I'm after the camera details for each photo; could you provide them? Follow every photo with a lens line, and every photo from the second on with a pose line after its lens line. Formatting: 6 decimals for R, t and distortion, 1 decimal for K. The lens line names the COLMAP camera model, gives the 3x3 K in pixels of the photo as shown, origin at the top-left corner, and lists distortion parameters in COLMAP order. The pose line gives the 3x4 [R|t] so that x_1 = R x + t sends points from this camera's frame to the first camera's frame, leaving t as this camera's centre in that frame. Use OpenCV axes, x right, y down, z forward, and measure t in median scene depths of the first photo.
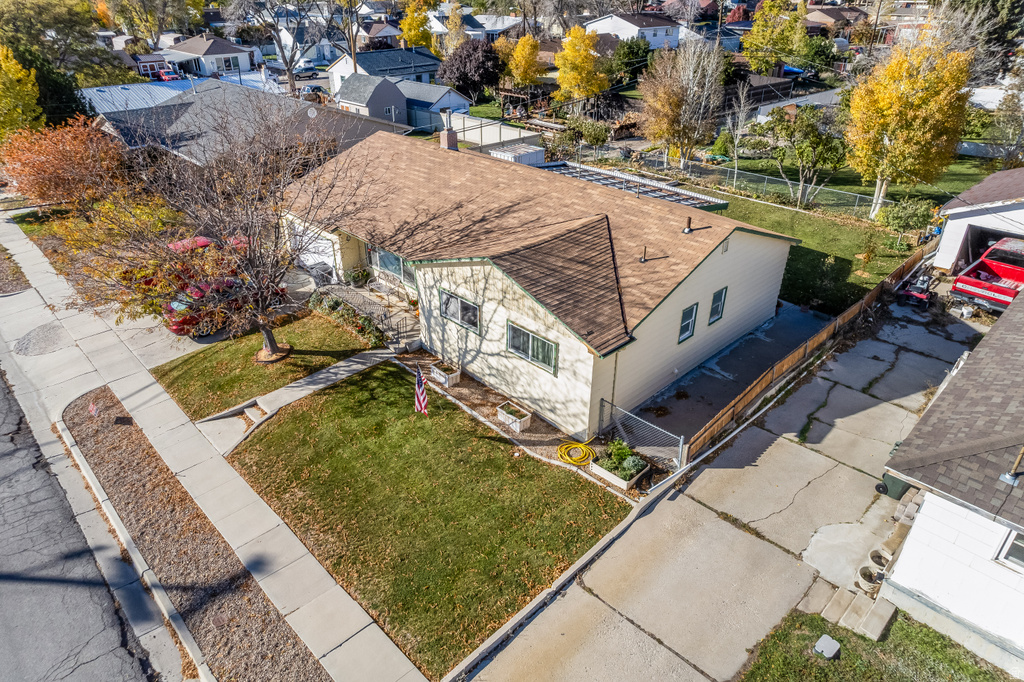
lens RADIAL K [[655.7, 0, 513.3], [0, 655.7, 340.7], [0, 0, 1]] dist [-0.062471, 0.056574]
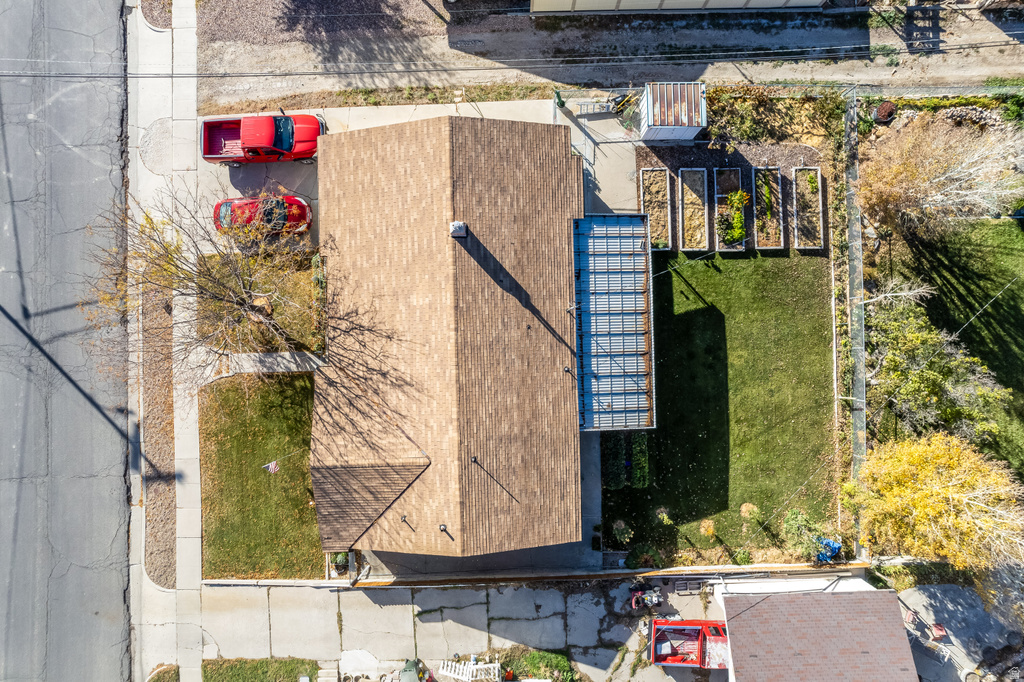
lens RADIAL K [[655.7, 0, 506.2], [0, 655.7, 352.4], [0, 0, 1]] dist [-0.062471, 0.056574]
pose [[0.738190, 0.674591, -0.001526, 0.123010], [-0.328611, 0.361565, 0.872517, -1.709819], [0.589144, -0.643582, 0.488582, 0.685956]]
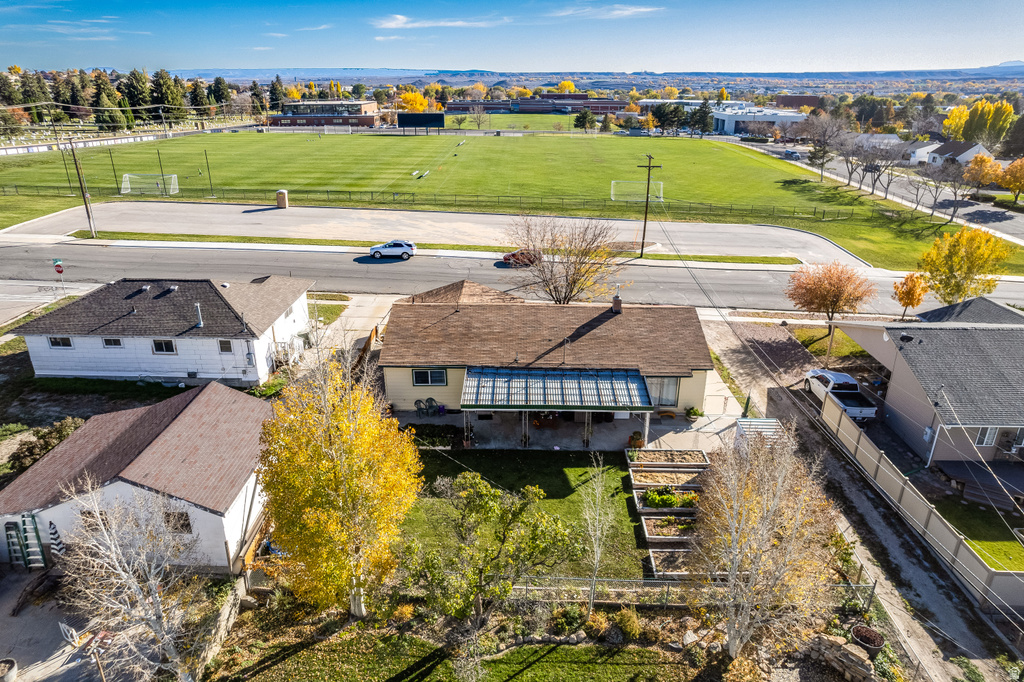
lens RADIAL K [[655.7, 0, 509.6], [0, 655.7, 346.3], [0, 0, 1]] dist [-0.062471, 0.056574]
pose [[-0.708976, 0.260599, -0.655317, 1.569999], [-0.356898, 0.668864, 0.652108, -1.673700], [0.608257, 0.696211, -0.381201, 2.244557]]
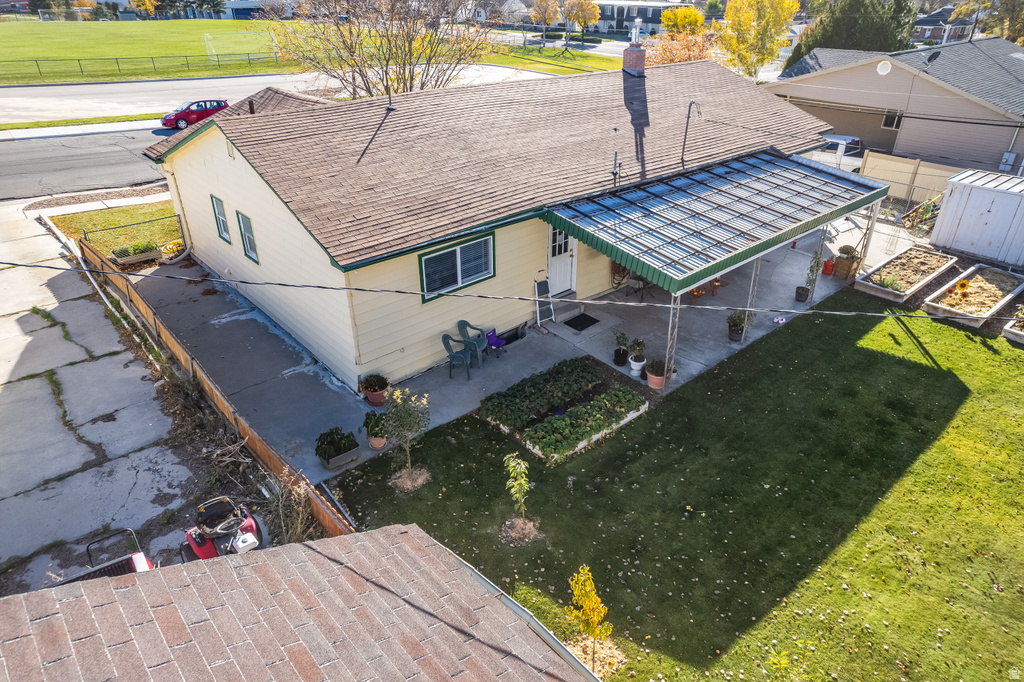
lens RADIAL K [[655.7, 0, 510.4], [0, 655.7, 340.9], [0, 0, 1]] dist [-0.062471, 0.056574]
pose [[-0.049046, 0.483044, -0.874221, 1.141962], [-0.494911, 0.748513, 0.441351, -0.500287], [0.867558, 0.454308, 0.202353, 1.328837]]
